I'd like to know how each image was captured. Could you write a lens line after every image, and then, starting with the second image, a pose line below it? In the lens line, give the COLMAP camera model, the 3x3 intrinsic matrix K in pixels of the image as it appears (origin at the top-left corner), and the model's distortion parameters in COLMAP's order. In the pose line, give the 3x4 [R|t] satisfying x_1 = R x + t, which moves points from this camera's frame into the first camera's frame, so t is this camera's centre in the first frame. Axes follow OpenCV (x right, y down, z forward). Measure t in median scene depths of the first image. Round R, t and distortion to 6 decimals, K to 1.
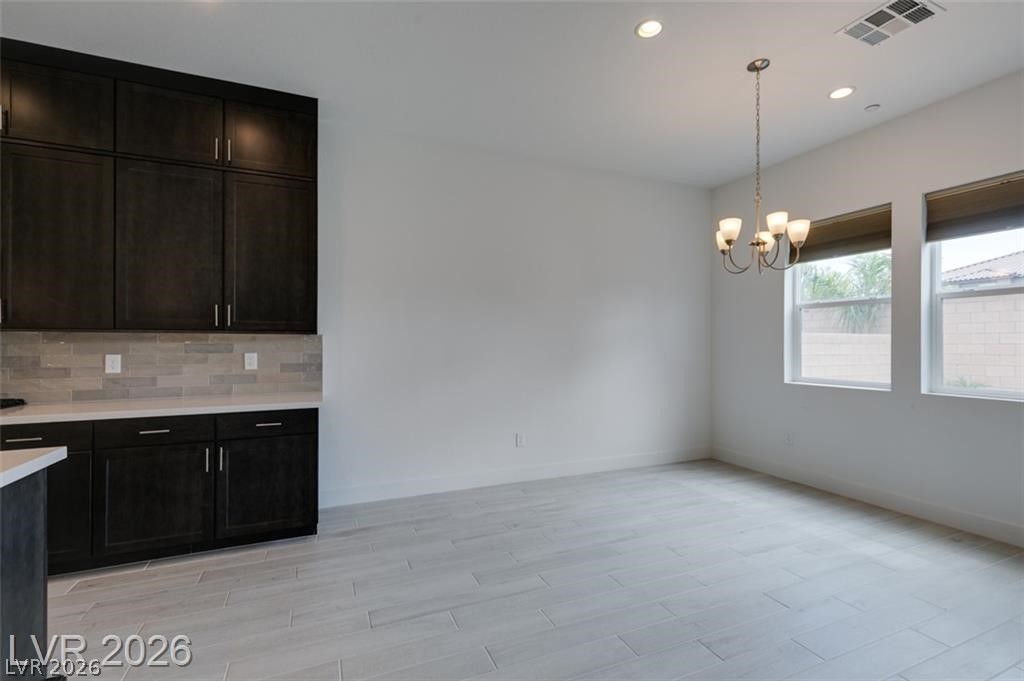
lens RADIAL K [[459.3, 0, 512.7], [0, 459.3, 344.2], [0, 0, 1]] dist [0.003048, -0.000403]
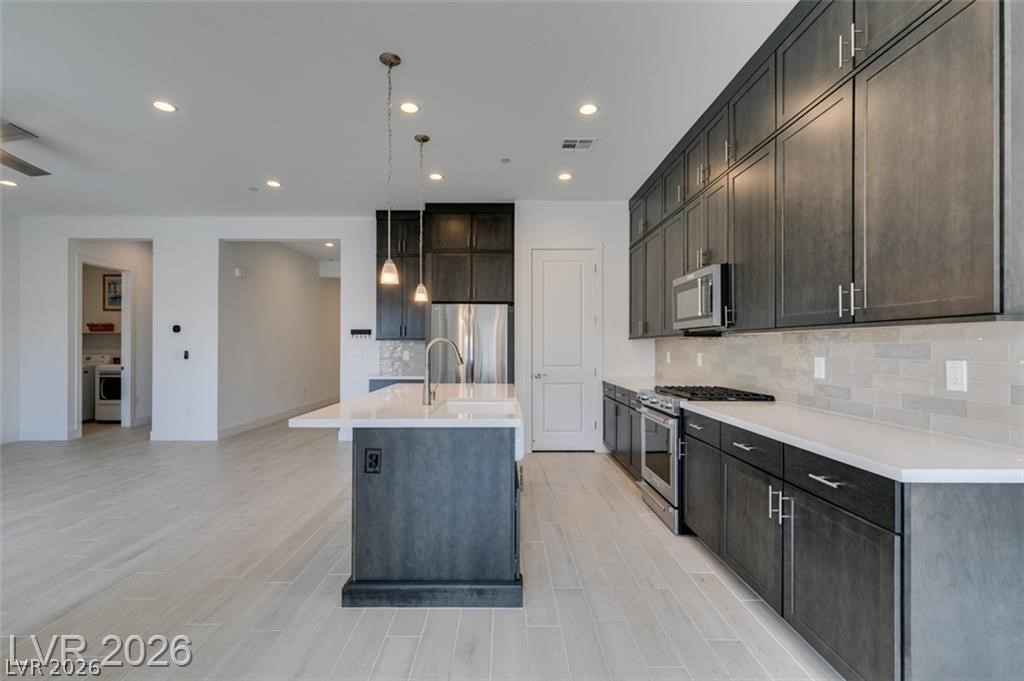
lens RADIAL K [[459.3, 0, 507.4], [0, 459.3, 347.6], [0, 0, 1]] dist [0.003048, -0.000403]
pose [[-0.393731, 0.000064, -0.919225, 0.156734], [-0.004811, 0.999986, 0.002131, 0.005880], [0.919213, 0.005261, -0.393726, 0.801718]]
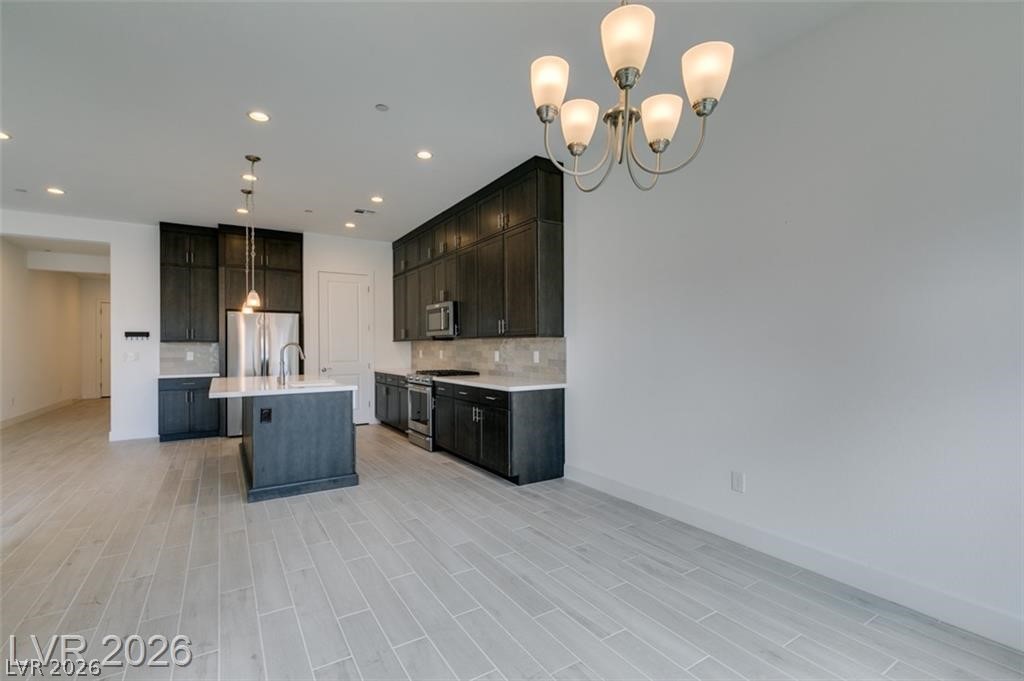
lens RADIAL K [[459.3, 0, 505.8], [0, 459.3, 340.3], [0, 0, 1]] dist [0.003048, -0.000403]
pose [[0.147667, -0.015143, -0.988921, 0.907976], [0.002586, 0.999885, -0.014925, 0.007694], [0.989034, -0.000353, 0.147689, 0.770841]]
